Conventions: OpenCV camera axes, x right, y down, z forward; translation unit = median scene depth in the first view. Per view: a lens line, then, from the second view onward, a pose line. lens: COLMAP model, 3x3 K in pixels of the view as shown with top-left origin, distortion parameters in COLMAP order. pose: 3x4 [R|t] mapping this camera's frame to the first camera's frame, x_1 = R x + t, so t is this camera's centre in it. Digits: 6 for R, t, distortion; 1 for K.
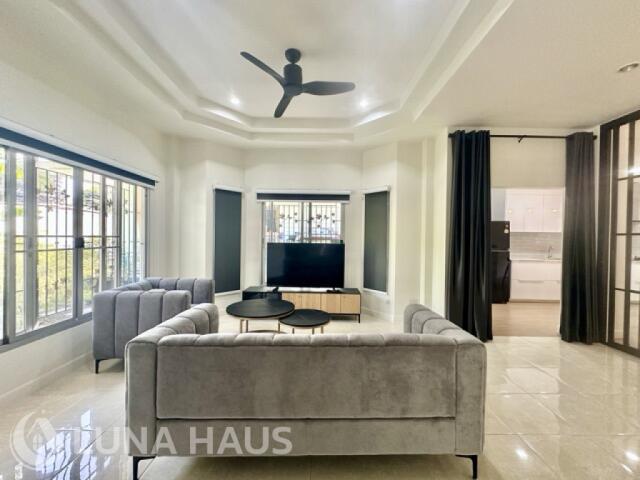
lens RADIAL K [[255.6, 0, 320.0], [0, 255.6, 240.0], [0, 0, 1]] dist [0.000556, -0.000088]
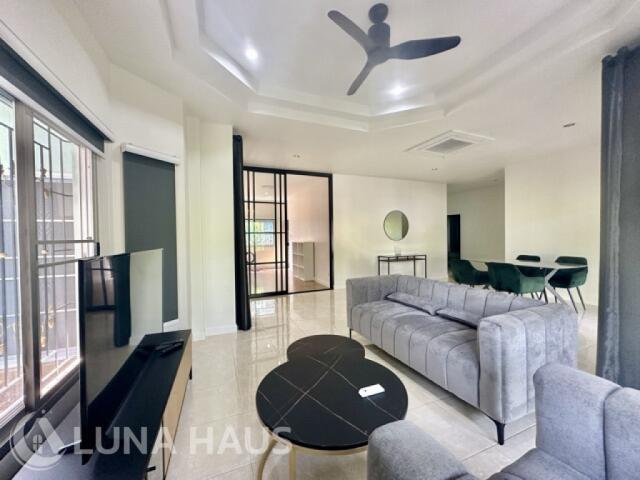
lens RADIAL K [[256.6, 0, 330.8], [0, 256.6, 239.4], [0, 0, 1]] dist [0.000310, -0.000013]
pose [[-0.387659, -0.008961, 0.921759, -0.569453], [0.022003, 0.999578, 0.018971, 0.002163], [-0.921540, 0.027636, -0.387298, 0.976387]]
